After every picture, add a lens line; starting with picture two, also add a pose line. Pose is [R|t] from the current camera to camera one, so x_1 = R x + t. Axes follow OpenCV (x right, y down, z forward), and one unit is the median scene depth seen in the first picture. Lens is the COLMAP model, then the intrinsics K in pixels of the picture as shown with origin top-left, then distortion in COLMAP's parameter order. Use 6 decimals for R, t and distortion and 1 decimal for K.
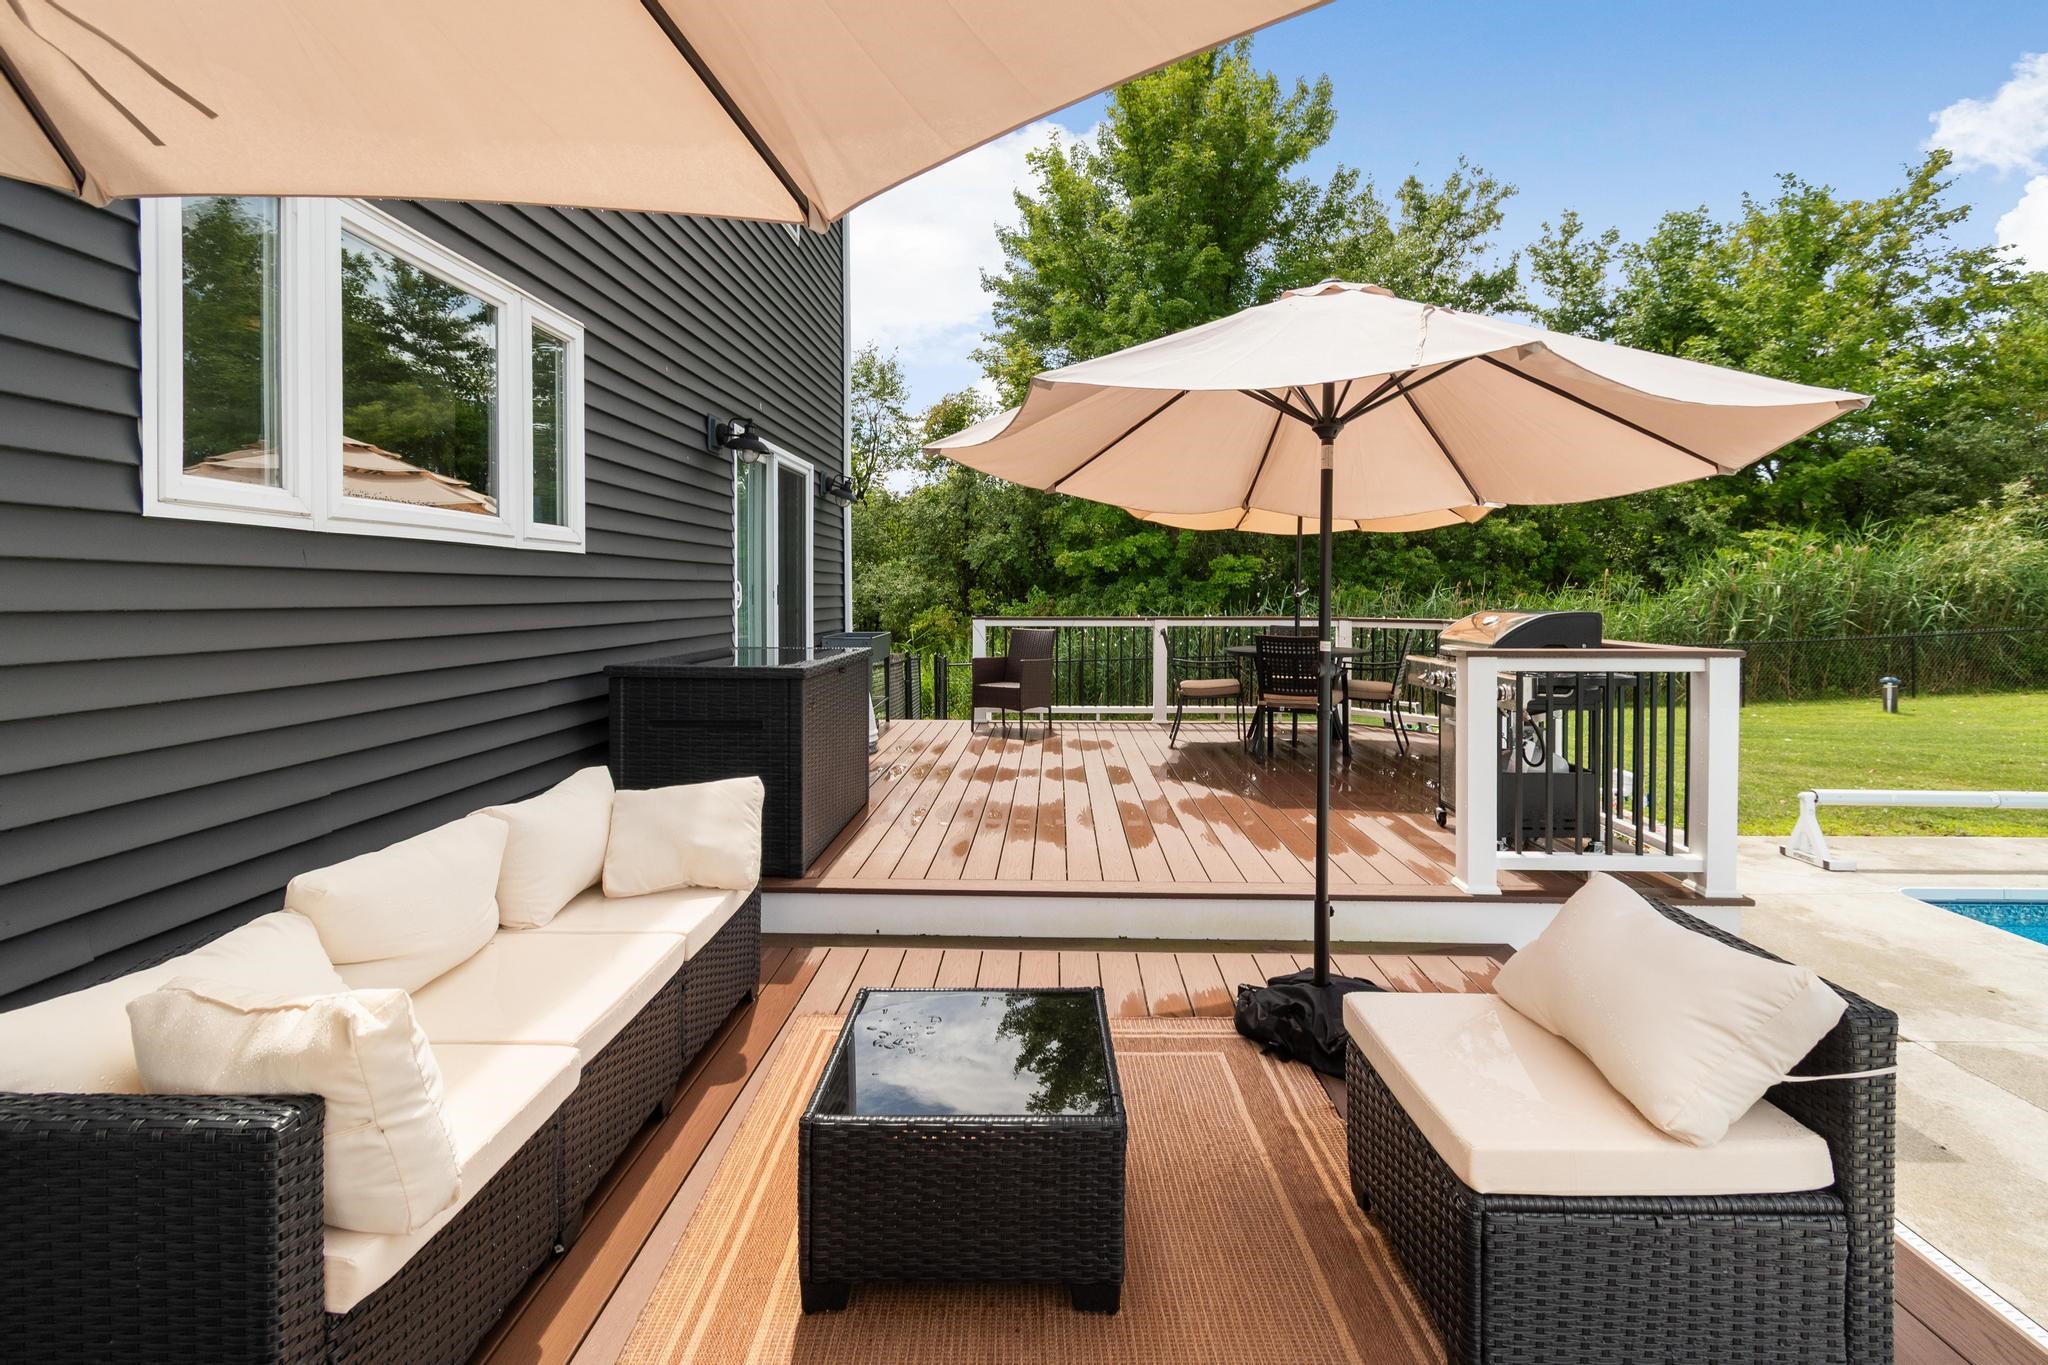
lens RADIAL K [[923.8, 0, 1035.7], [0, 923.8, 642.0], [0, 0, 1]] dist [0.002661, -0.001117]
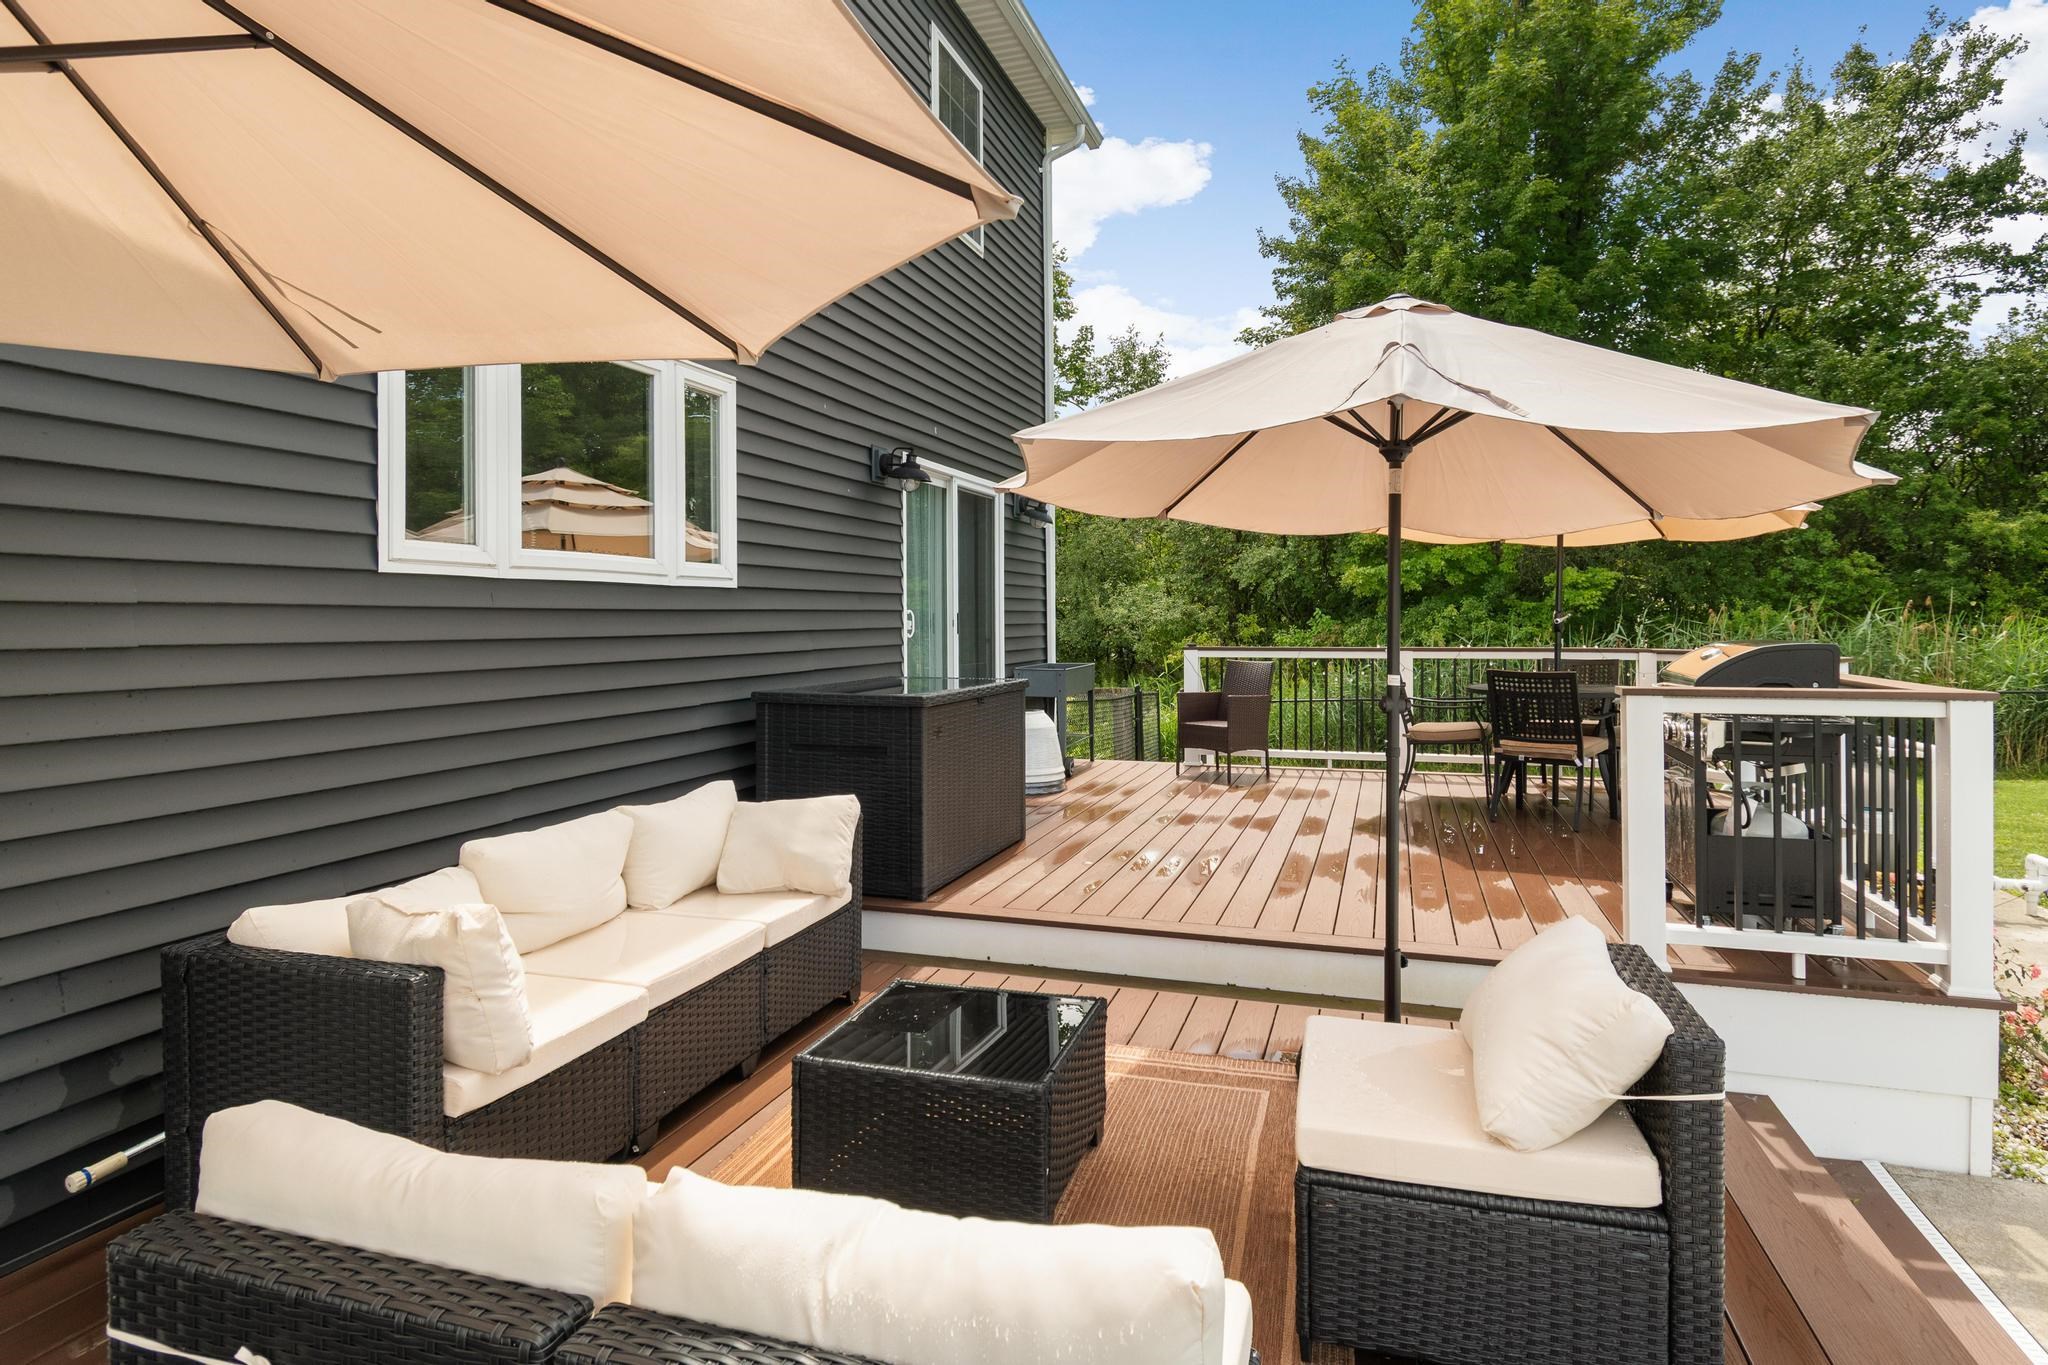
lens RADIAL K [[1092.9, 0, 1024.0], [0, 1092.9, 682.5], [0, 0, 1]] dist [-0.000863, -0.003206]
pose [[0.960078, 0.011671, -0.279488, 0.192394], [-0.009947, 0.999922, 0.007585, 0.001789], [0.279555, -0.004502, 0.960119, -0.133941]]
